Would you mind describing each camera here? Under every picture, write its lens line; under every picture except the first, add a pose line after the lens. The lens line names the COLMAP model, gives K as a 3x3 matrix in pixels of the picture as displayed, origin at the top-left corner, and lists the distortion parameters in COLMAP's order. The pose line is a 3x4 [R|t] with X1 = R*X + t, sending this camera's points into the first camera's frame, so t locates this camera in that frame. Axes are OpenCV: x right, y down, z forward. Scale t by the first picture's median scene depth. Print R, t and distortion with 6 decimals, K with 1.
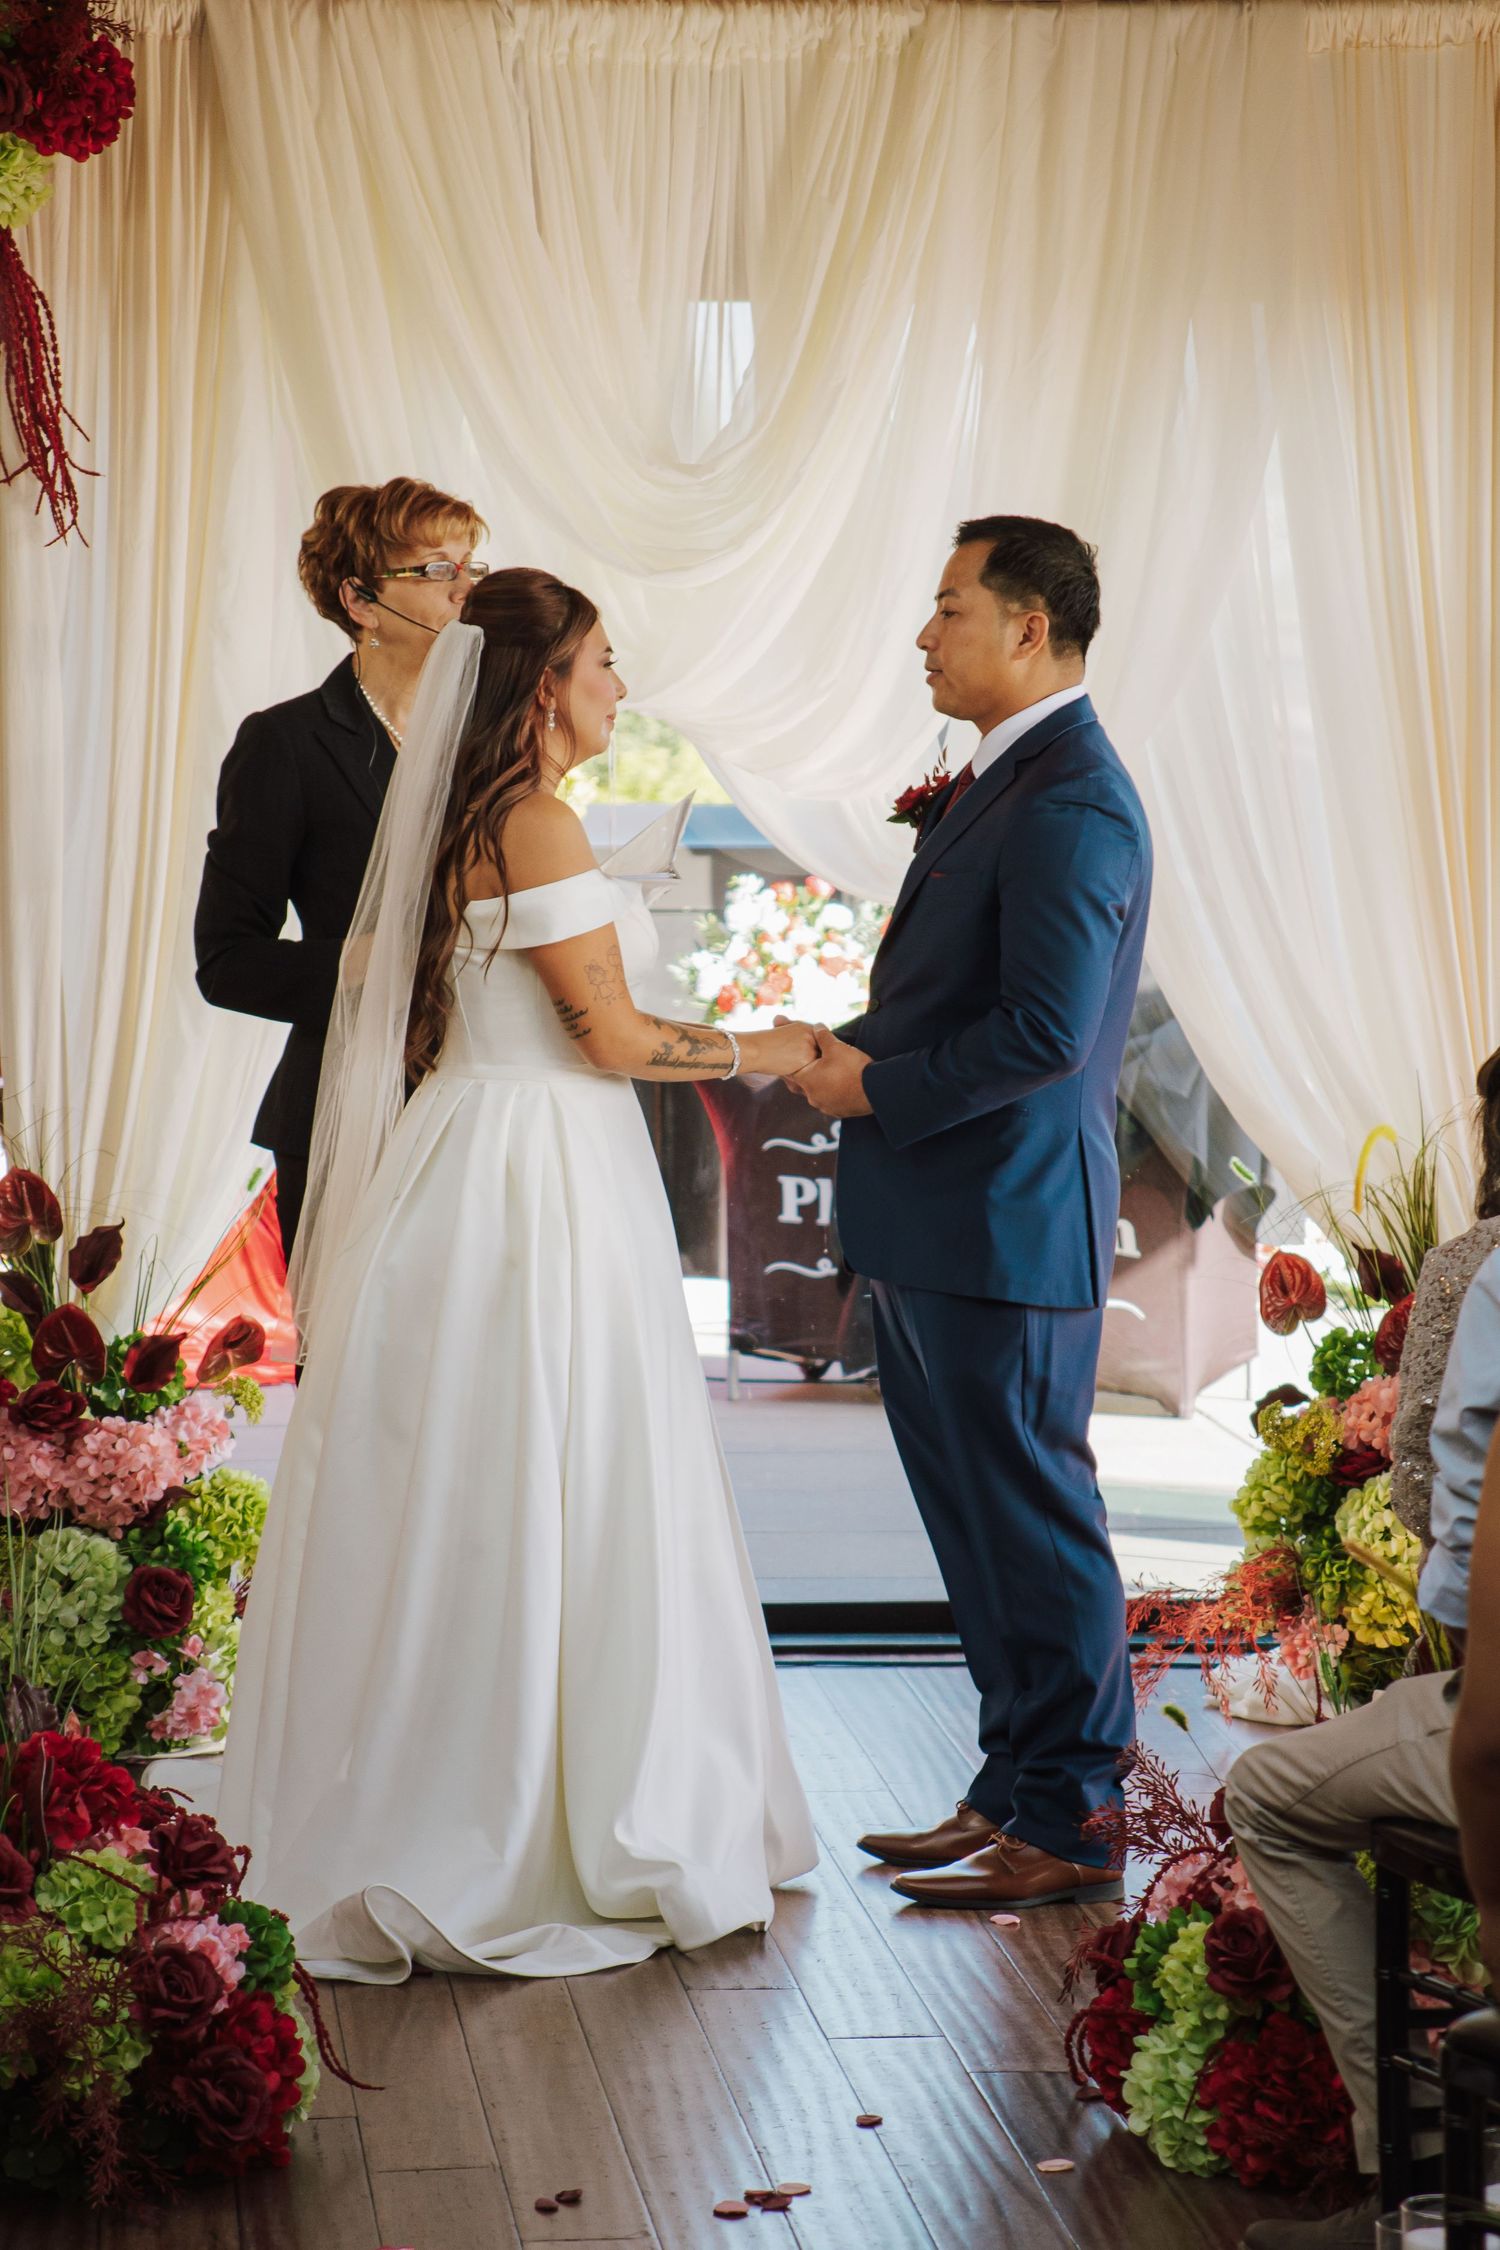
lens RADIAL K [[7011.1, 0, 911.5], [0, 7011.1, 1177.3], [0, 0, 1]] dist [0.779094, 1.750824]
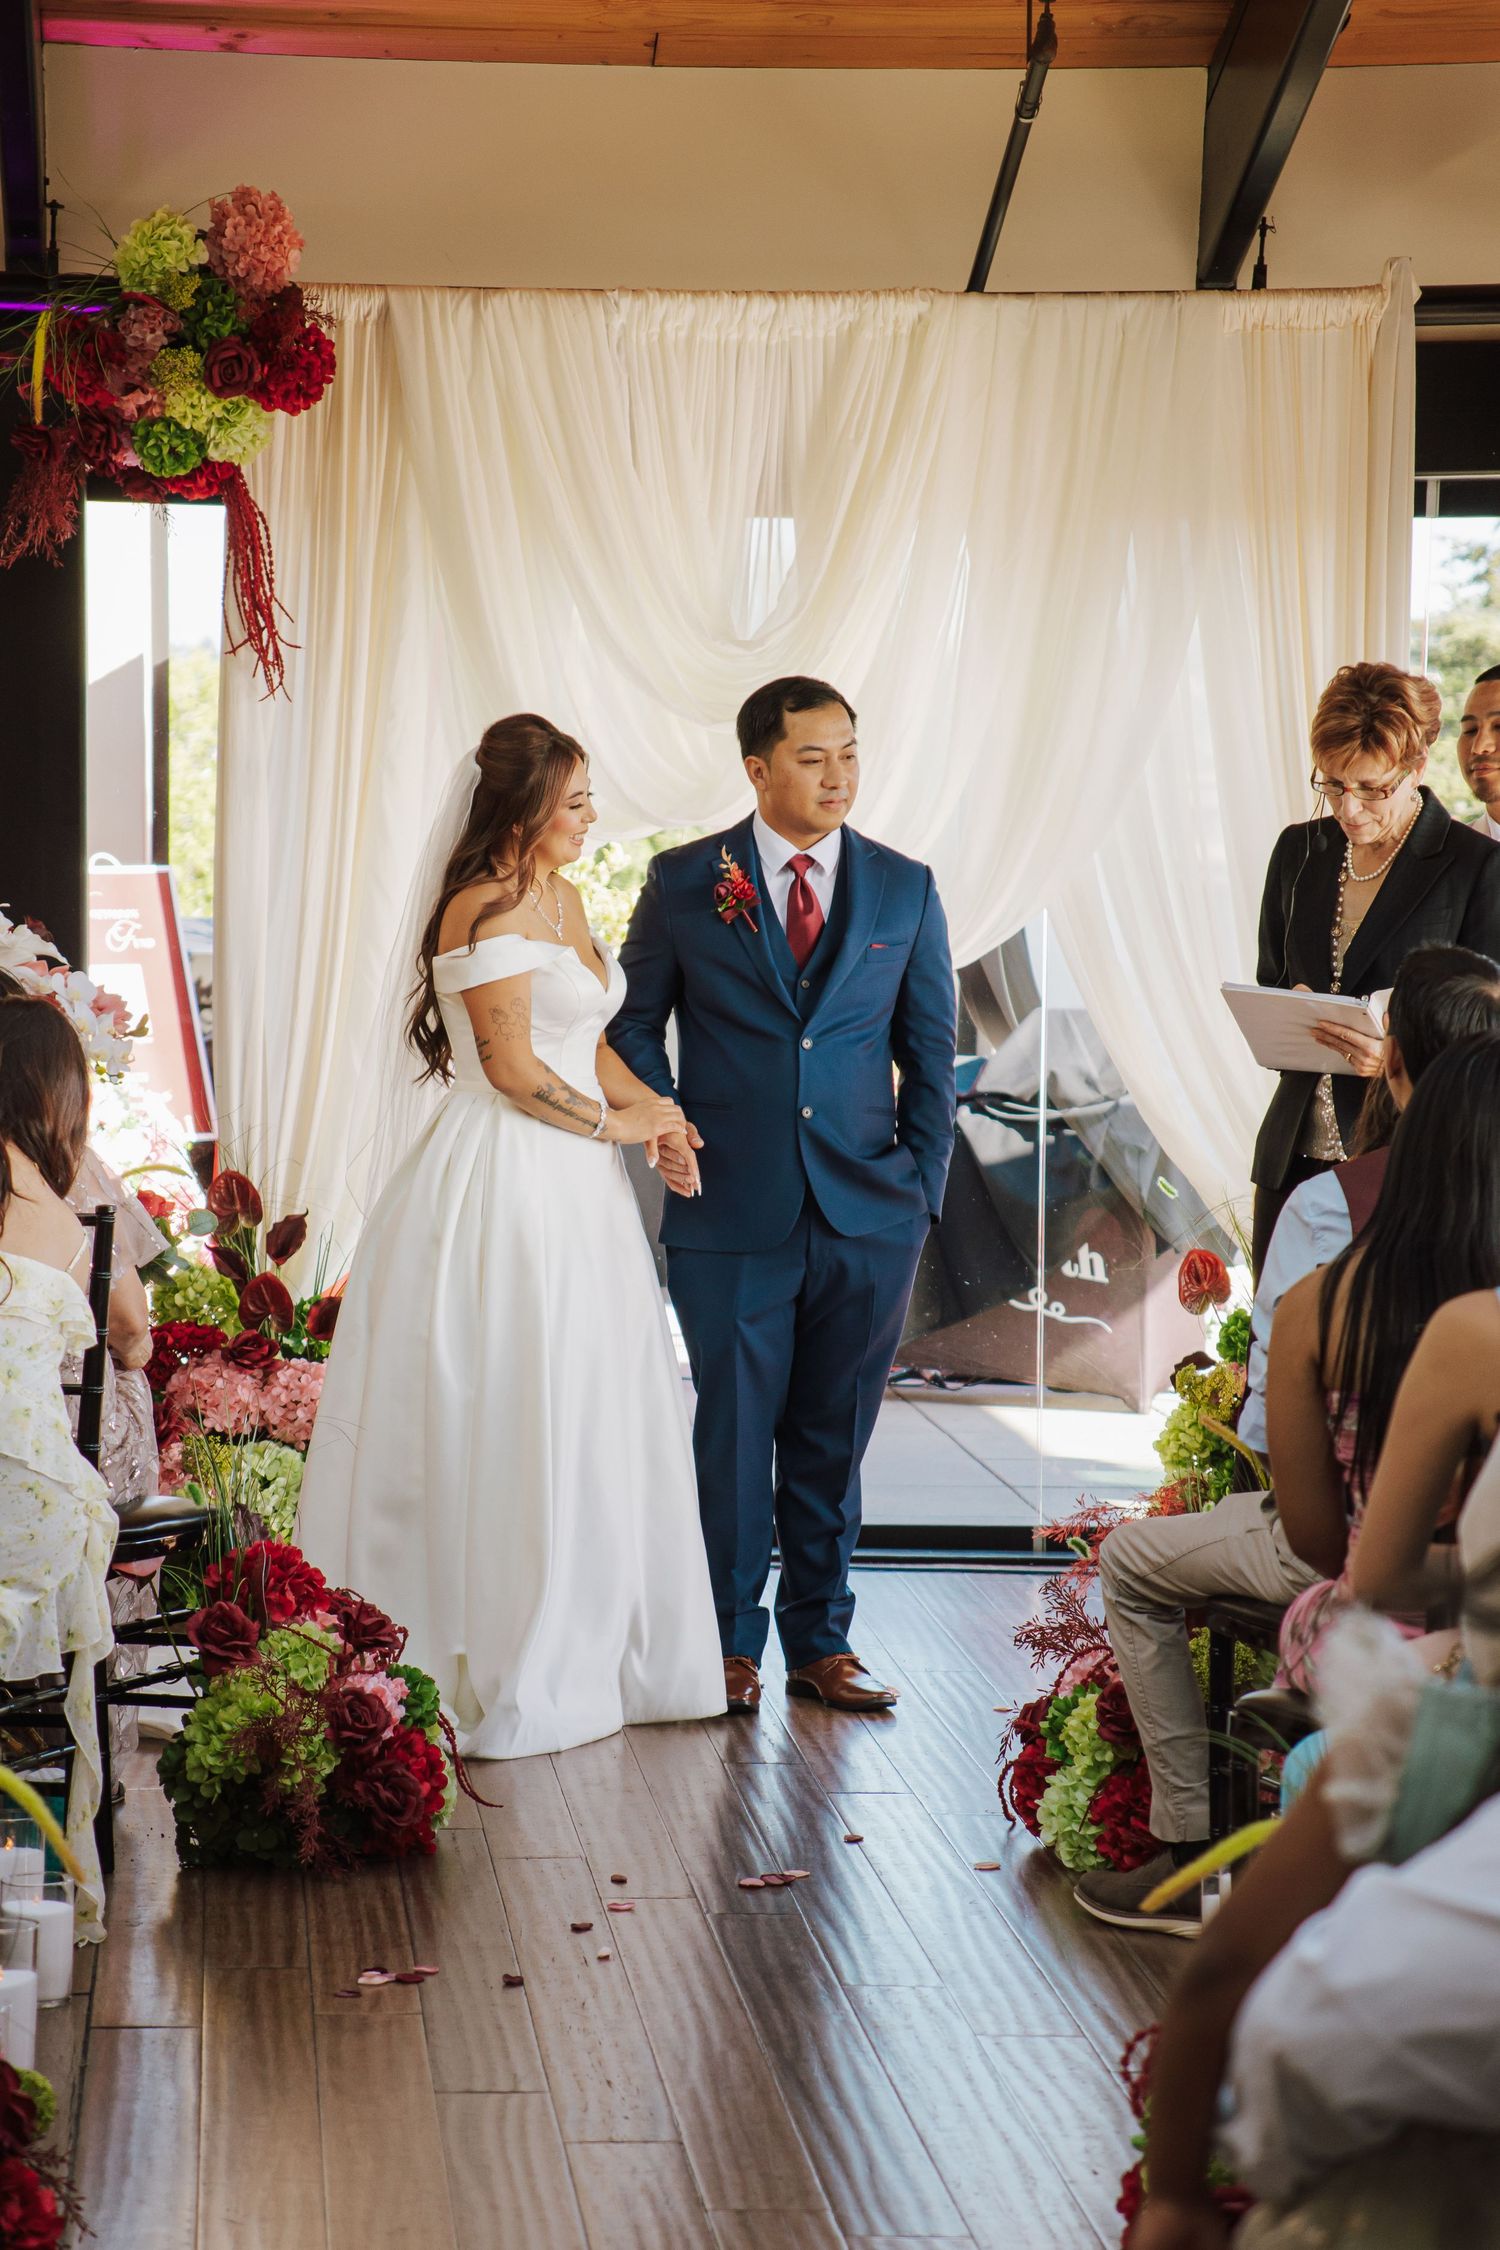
lens RADIAL K [[6520.8, 0, 750.0], [0, 6520.8, 1125.0], [0, 0, 1]] dist [0.712014, 0.466461]
pose [[0.999327, 0.010697, -0.035079, 0.013339], [-0.011737, 0.999494, -0.029578, 0.025485], [0.034745, 0.029969, 0.998947, -0.213581]]
